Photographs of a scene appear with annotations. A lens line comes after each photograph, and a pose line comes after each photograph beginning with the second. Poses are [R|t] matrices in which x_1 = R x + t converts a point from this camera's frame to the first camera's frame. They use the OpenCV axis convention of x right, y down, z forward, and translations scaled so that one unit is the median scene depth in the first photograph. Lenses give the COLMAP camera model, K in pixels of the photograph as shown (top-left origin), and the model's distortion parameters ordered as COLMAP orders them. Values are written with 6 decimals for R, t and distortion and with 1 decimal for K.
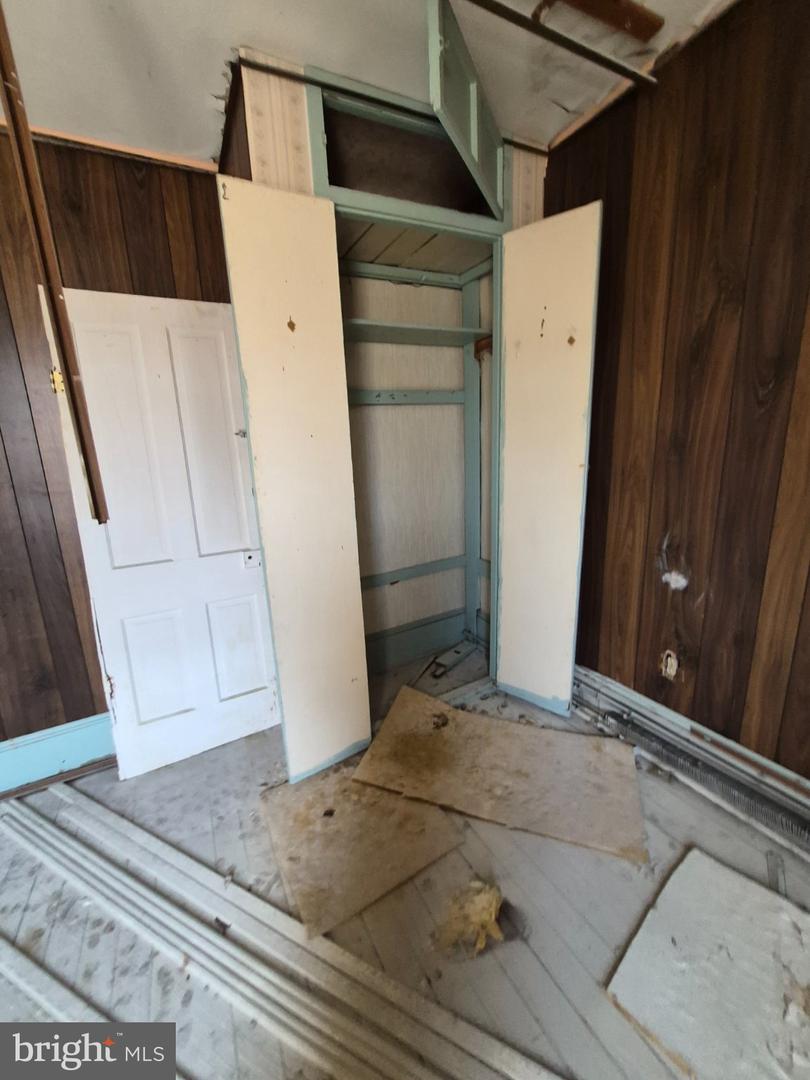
lens RADIAL K [[423.9, 0, 409.4], [0, 423.9, 537.3], [0, 0, 1]] dist [-0.004615, 0.000117]
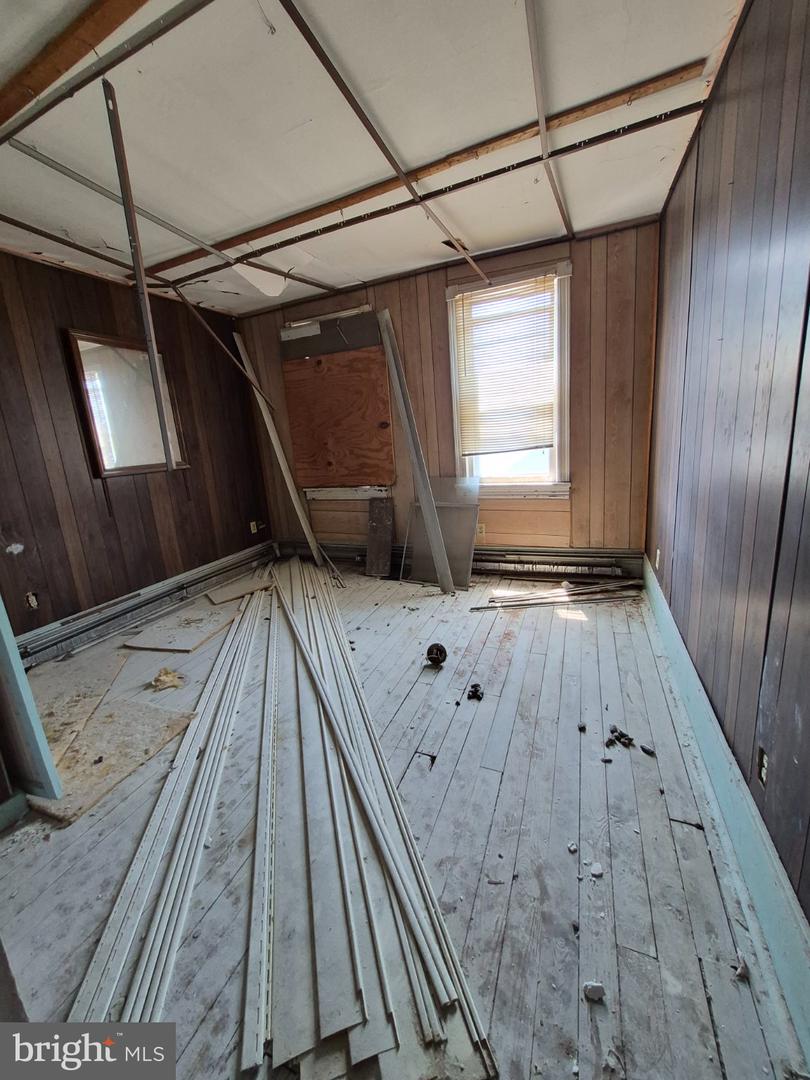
lens RADIAL K [[423.9, 0, 399.5], [0, 423.9, 537.4], [0, 0, 1]] dist [-0.004615, 0.000117]
pose [[-0.618439, -0.094090, 0.780179, -1.704963], [0.255790, 0.914637, 0.313067, -0.075781], [-0.743037, 0.393175, -0.541580, 0.835950]]
